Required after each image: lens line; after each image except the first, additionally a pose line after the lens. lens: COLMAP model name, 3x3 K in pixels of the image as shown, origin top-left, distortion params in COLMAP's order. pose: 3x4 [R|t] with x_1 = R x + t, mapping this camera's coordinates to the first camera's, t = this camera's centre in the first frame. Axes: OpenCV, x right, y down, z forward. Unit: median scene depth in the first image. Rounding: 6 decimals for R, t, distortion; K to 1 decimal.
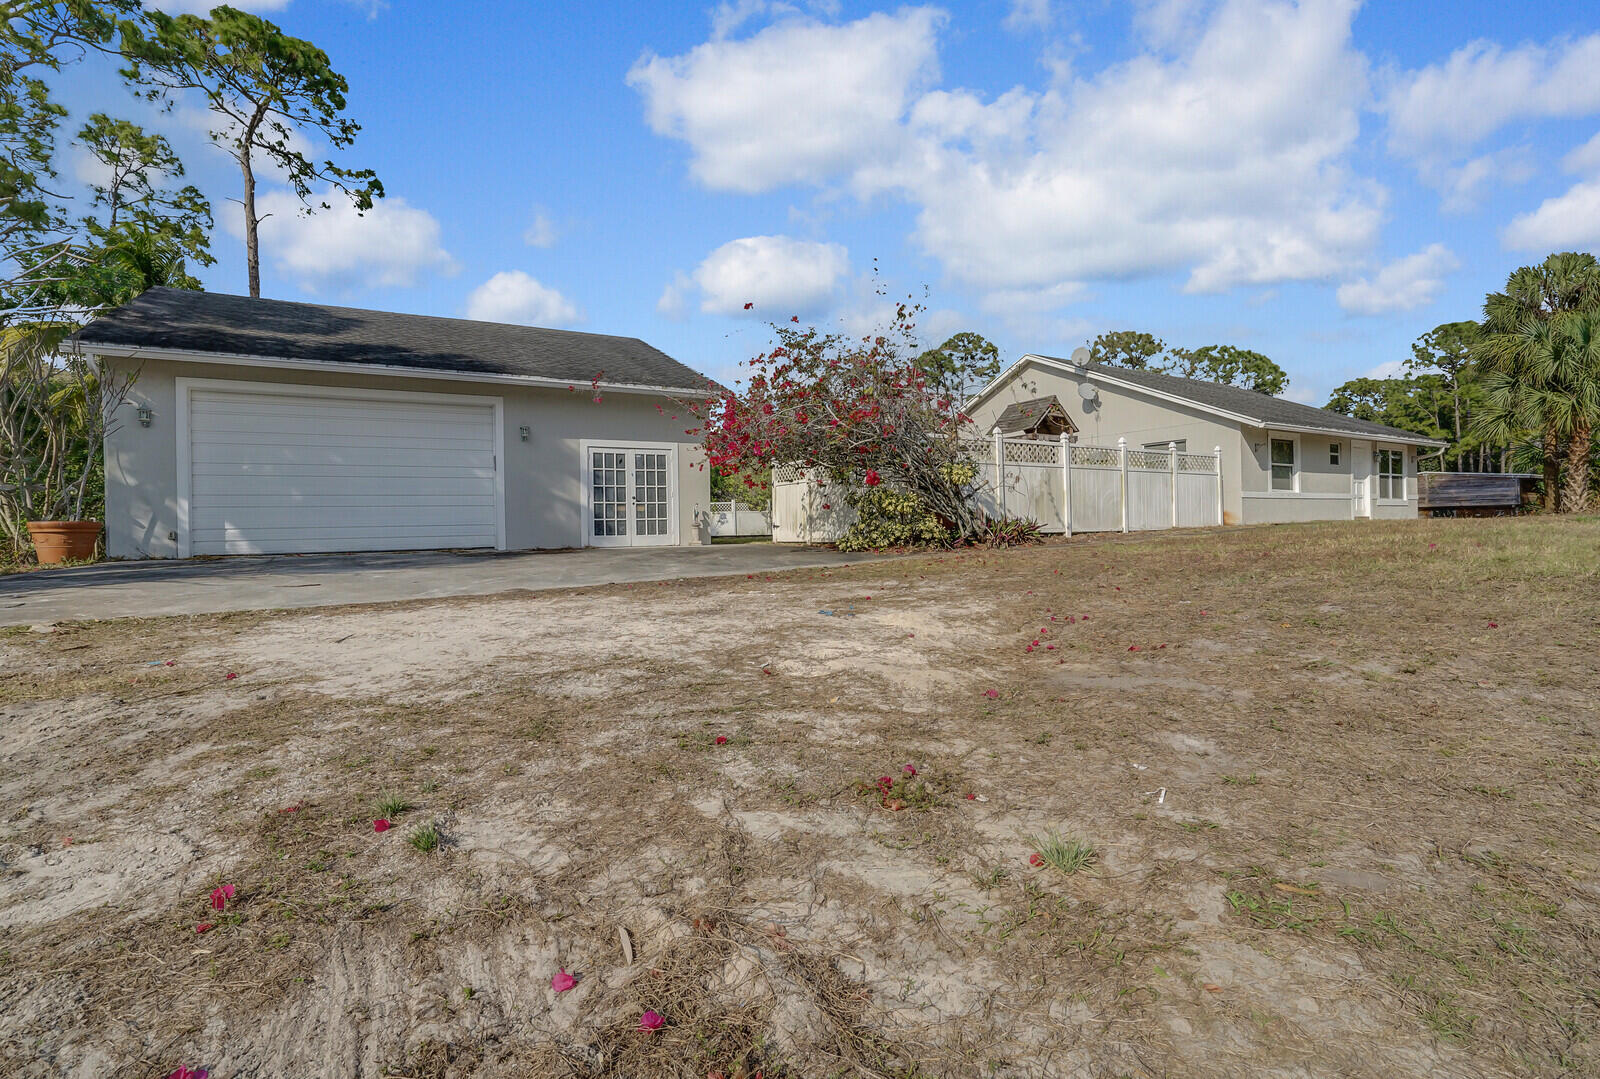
lens RADIAL K [[761.2, 0, 810.5], [0, 761.2, 527.0], [0, 0, 1]] dist [-0.035583, 0.004094]
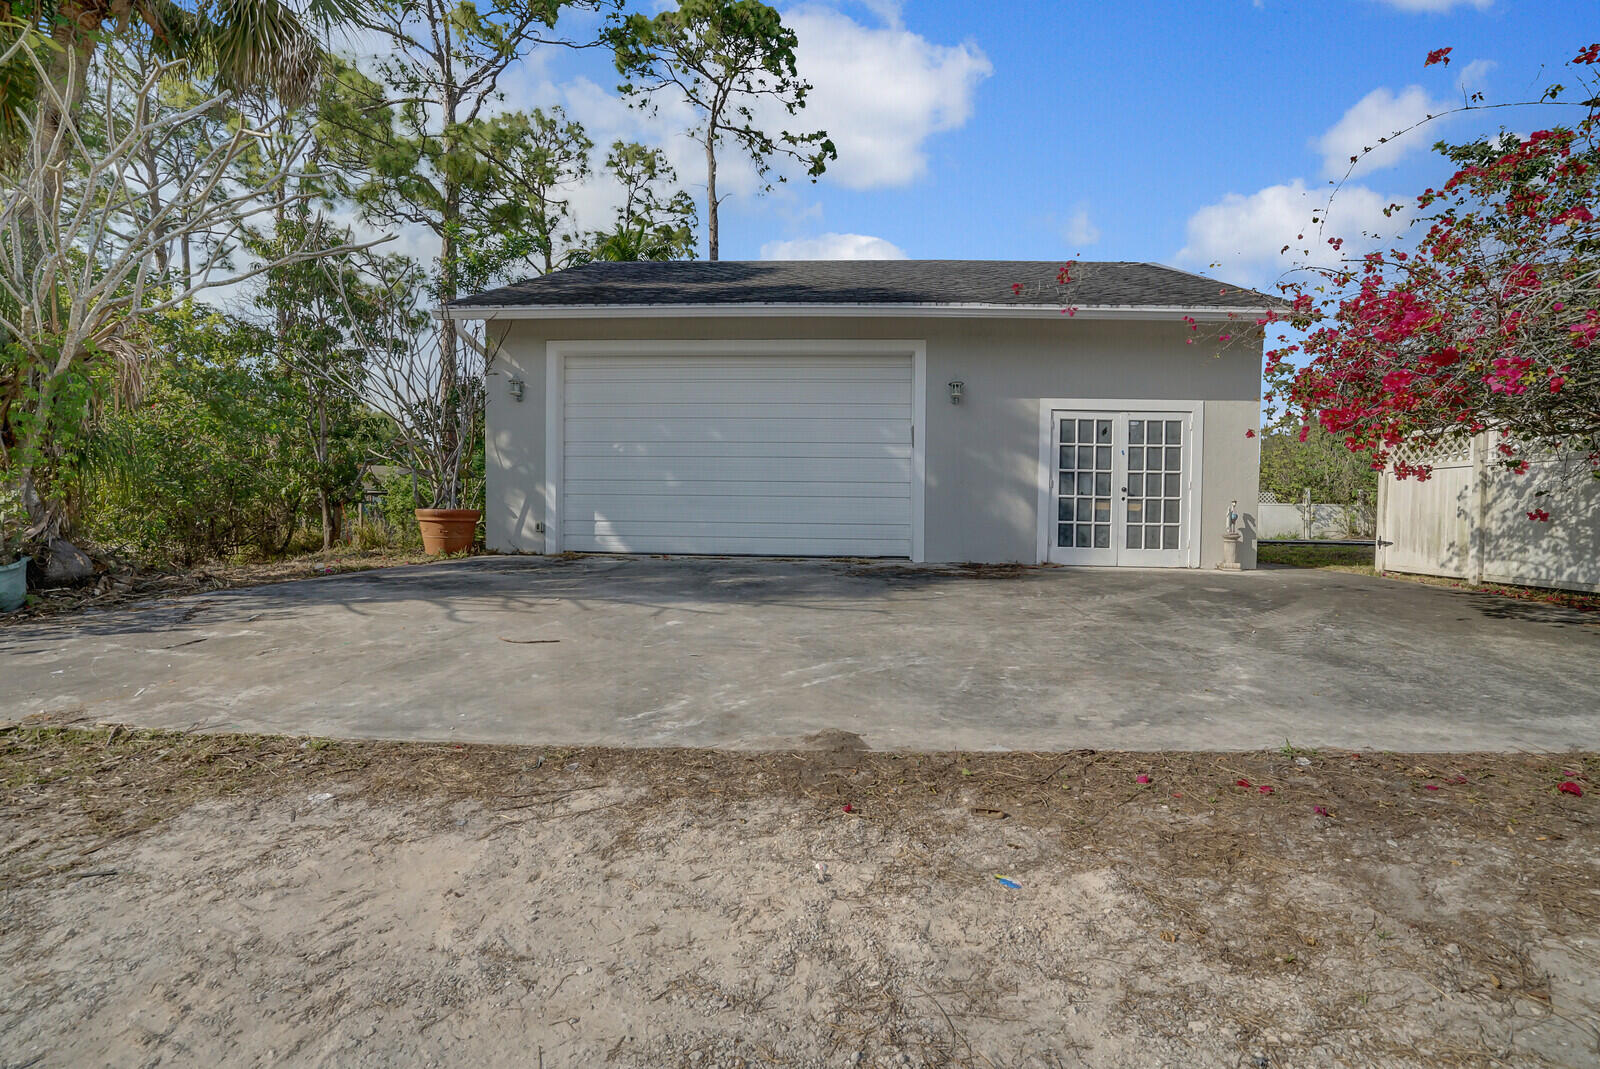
lens RADIAL K [[761.2, 0, 763.0], [0, 761.2, 507.8], [0, 0, 1]] dist [-0.035583, 0.004094]
pose [[0.793814, 0.033096, -0.607260, -0.085552], [-0.033448, 0.999383, 0.010744, -0.019166], [0.607240, 0.011782, 0.794431, 0.306692]]
